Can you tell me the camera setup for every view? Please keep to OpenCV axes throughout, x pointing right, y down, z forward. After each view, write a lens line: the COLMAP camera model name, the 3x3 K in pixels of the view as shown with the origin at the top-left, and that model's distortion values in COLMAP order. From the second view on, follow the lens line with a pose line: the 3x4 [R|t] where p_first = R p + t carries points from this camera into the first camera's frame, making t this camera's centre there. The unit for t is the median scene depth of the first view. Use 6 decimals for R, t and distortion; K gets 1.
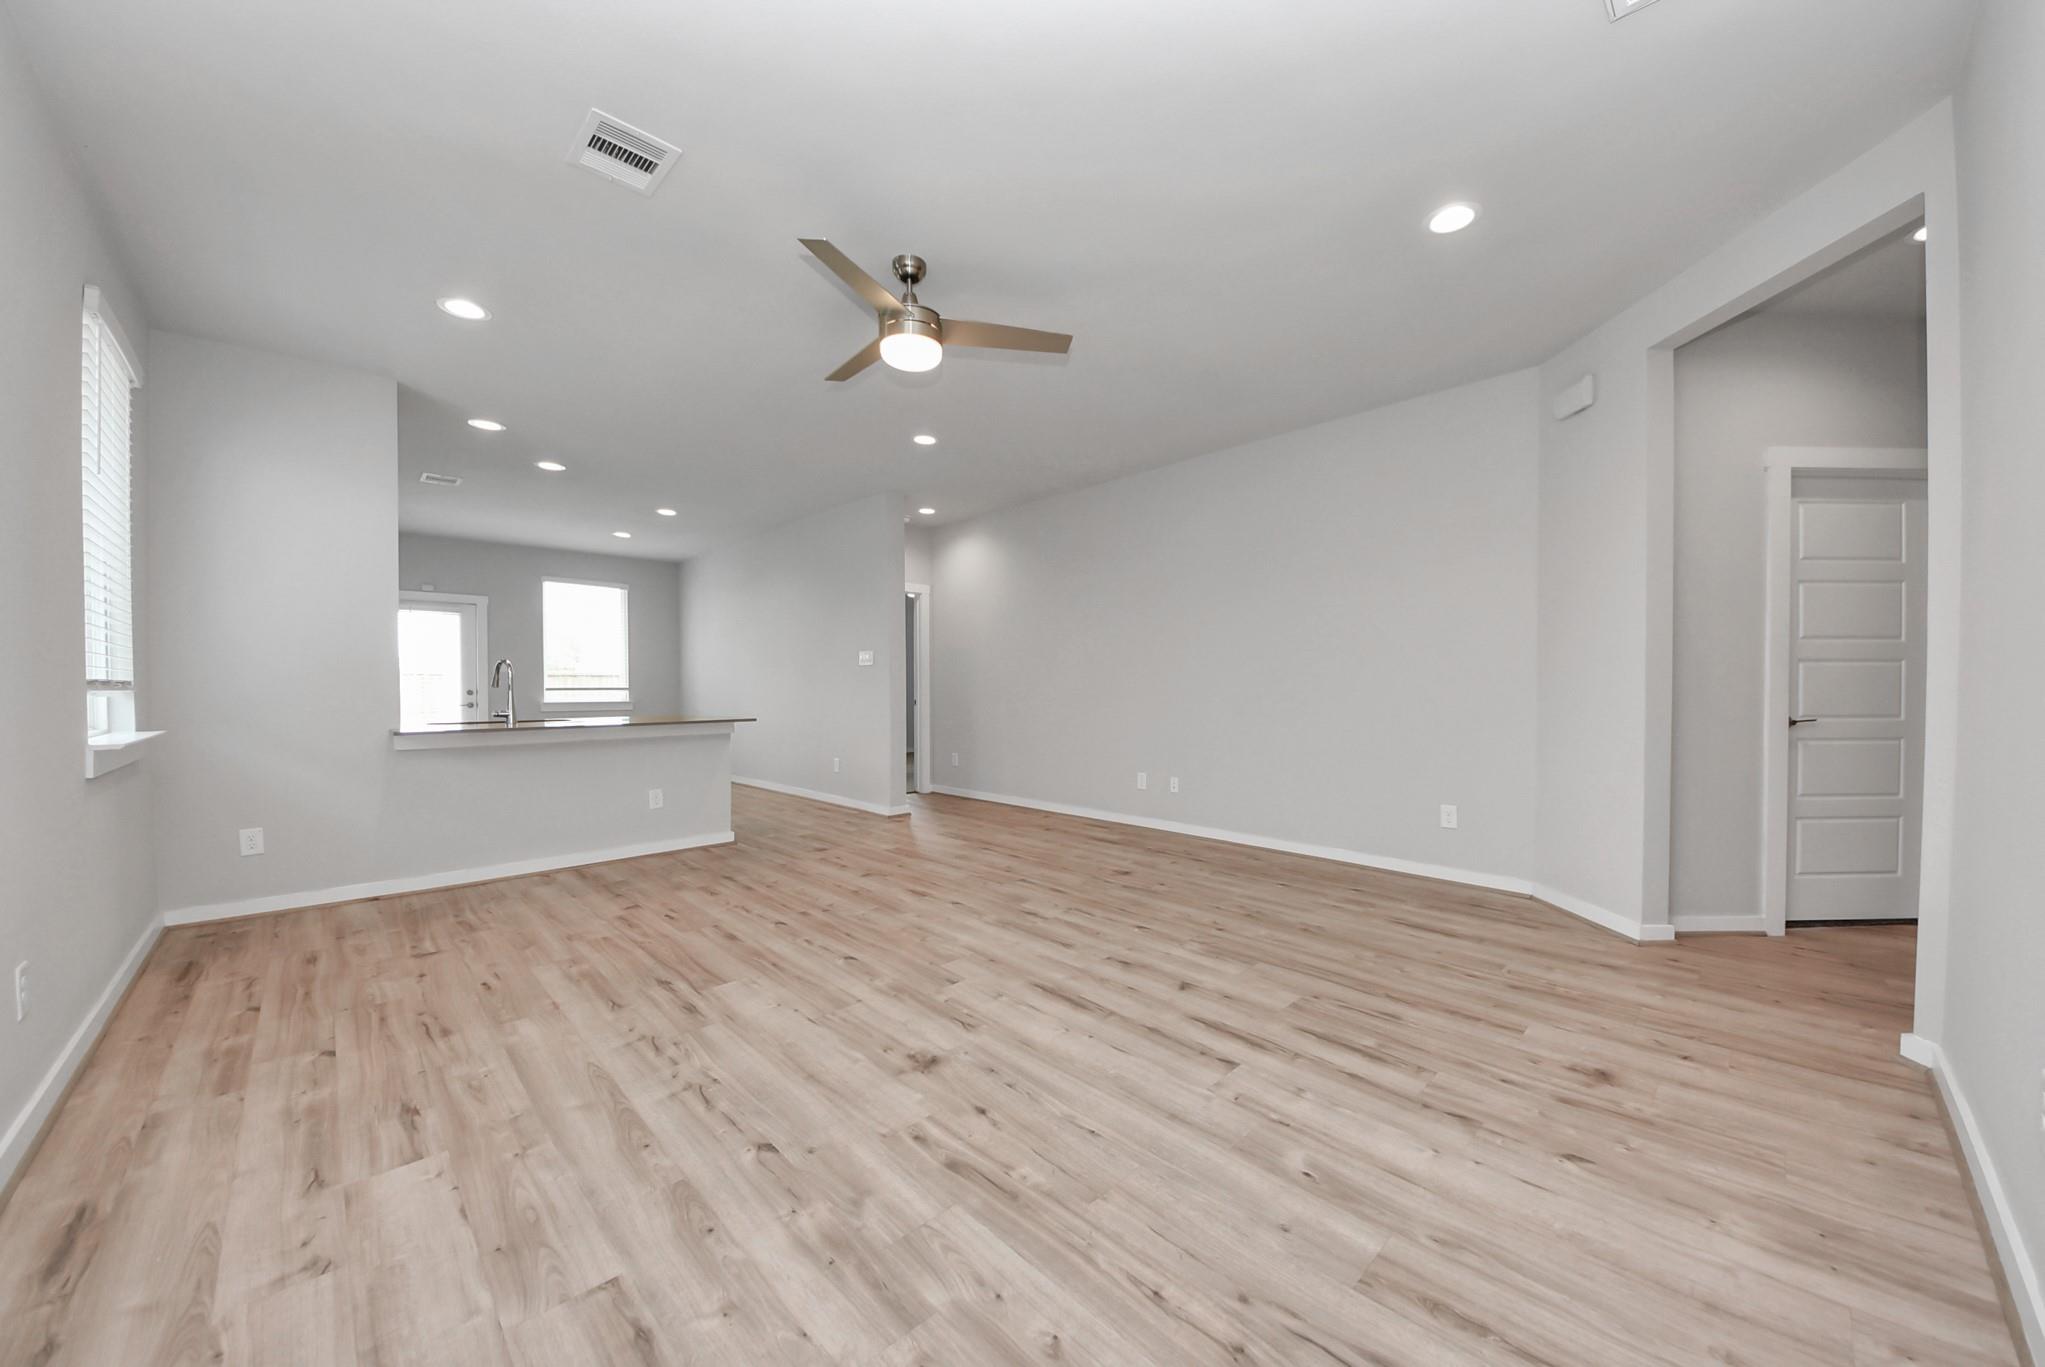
lens RADIAL K [[728.2, 0, 1030.4], [0, 728.2, 692.6], [0, 0, 1]] dist [0.018295, -0.014195]
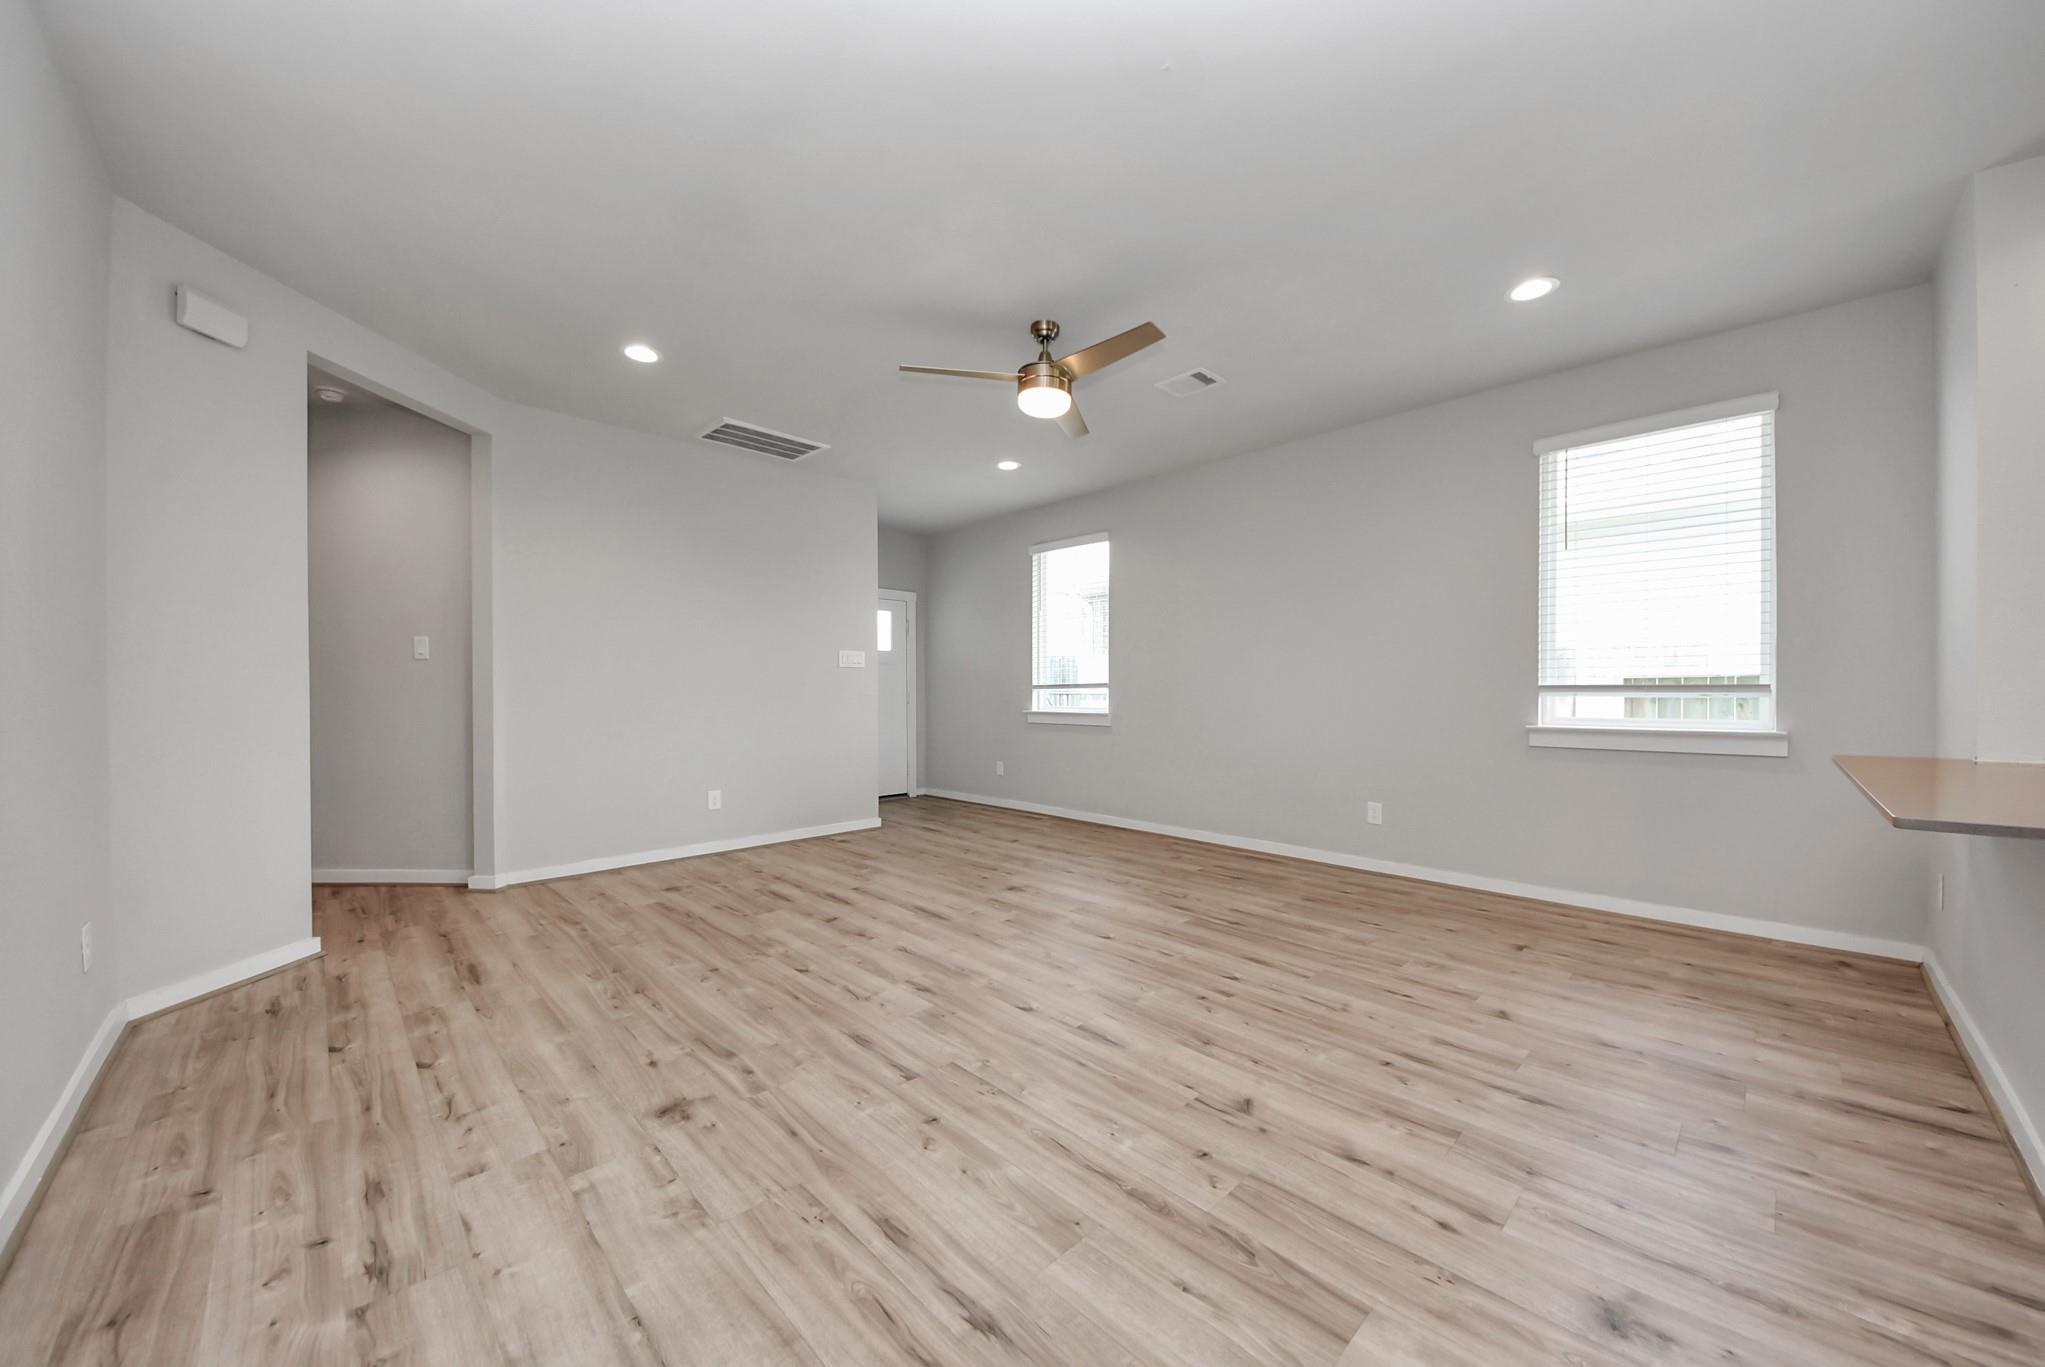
lens RADIAL K [[728.2, 0, 1030.4], [0, 728.2, 692.6], [0, 0, 1]] dist [0.018295, -0.014195]
pose [[-0.999985, 0.002633, -0.004804, -0.132880], [0.002580, 0.999935, 0.011094, -0.019515], [0.004833, 0.011081, -0.999927, 2.163635]]
